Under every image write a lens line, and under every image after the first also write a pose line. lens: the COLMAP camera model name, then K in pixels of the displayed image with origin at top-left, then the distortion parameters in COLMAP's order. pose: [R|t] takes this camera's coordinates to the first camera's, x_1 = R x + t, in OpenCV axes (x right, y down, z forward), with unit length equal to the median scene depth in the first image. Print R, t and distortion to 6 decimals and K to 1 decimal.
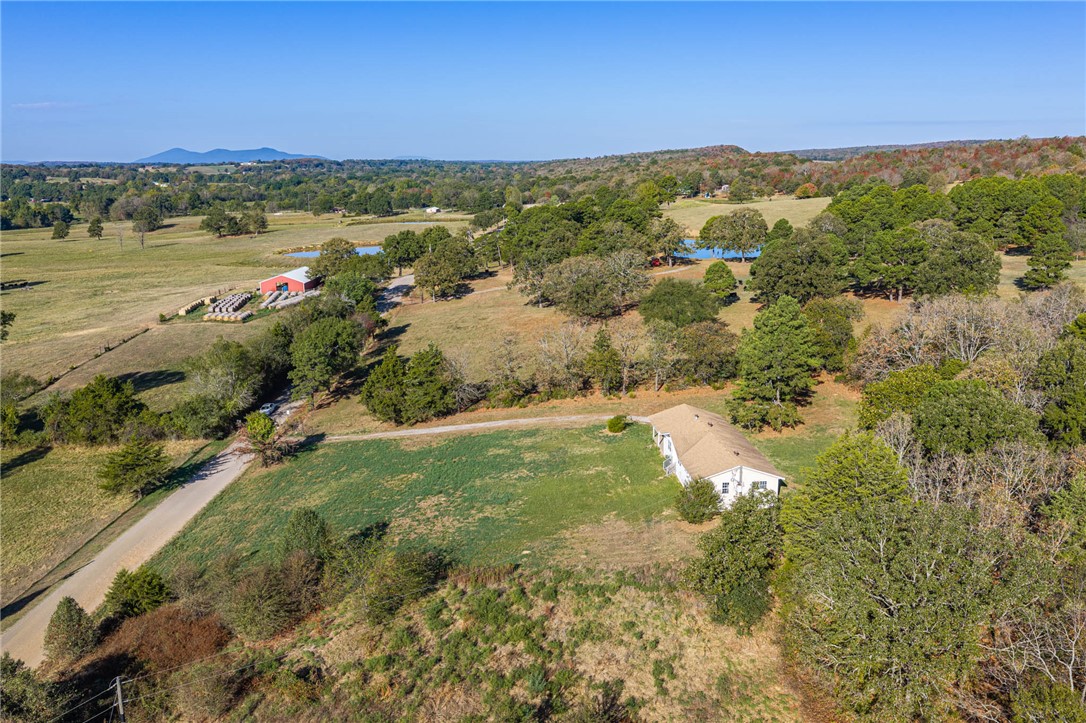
lens RADIAL K [[893.5, 0, 540.8], [0, 893.5, 365.4], [0, 0, 1]] dist [0.023621, -0.035951]
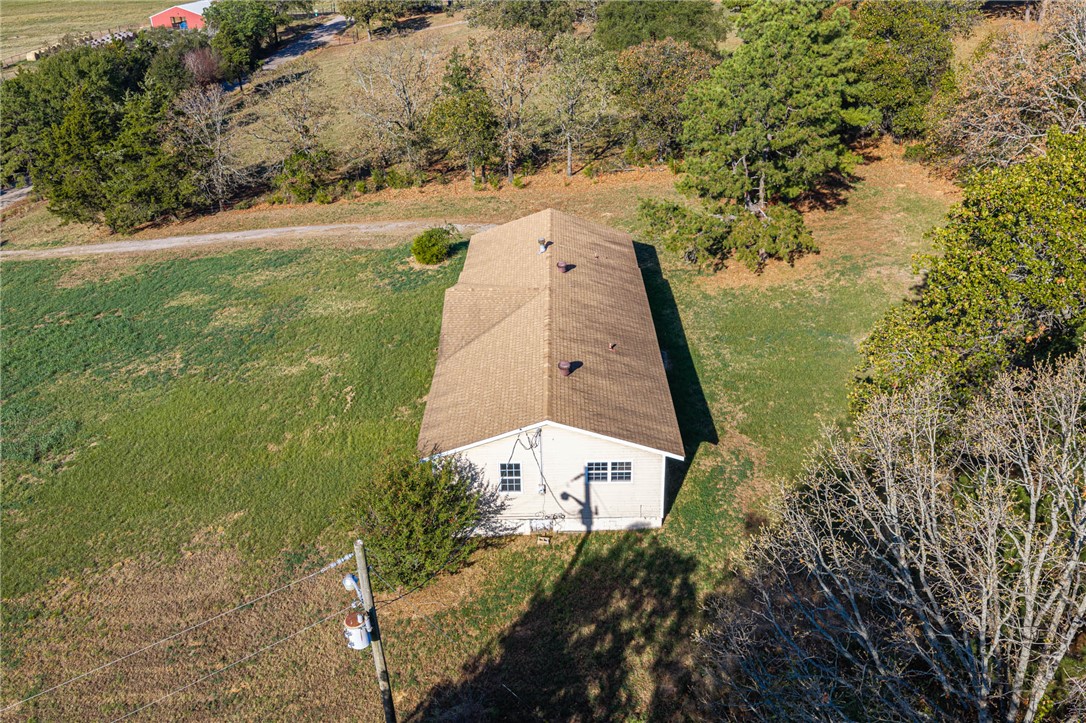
lens RADIAL K [[893.5, 0, 547.1], [0, 893.5, 358.9], [0, 0, 1]] dist [0.023621, -0.035951]
pose [[0.996655, 0.022420, -0.078584, 0.183051], [-0.002747, 0.970275, 0.241989, 0.006624], [0.081674, -0.240964, 0.967091, 0.503473]]
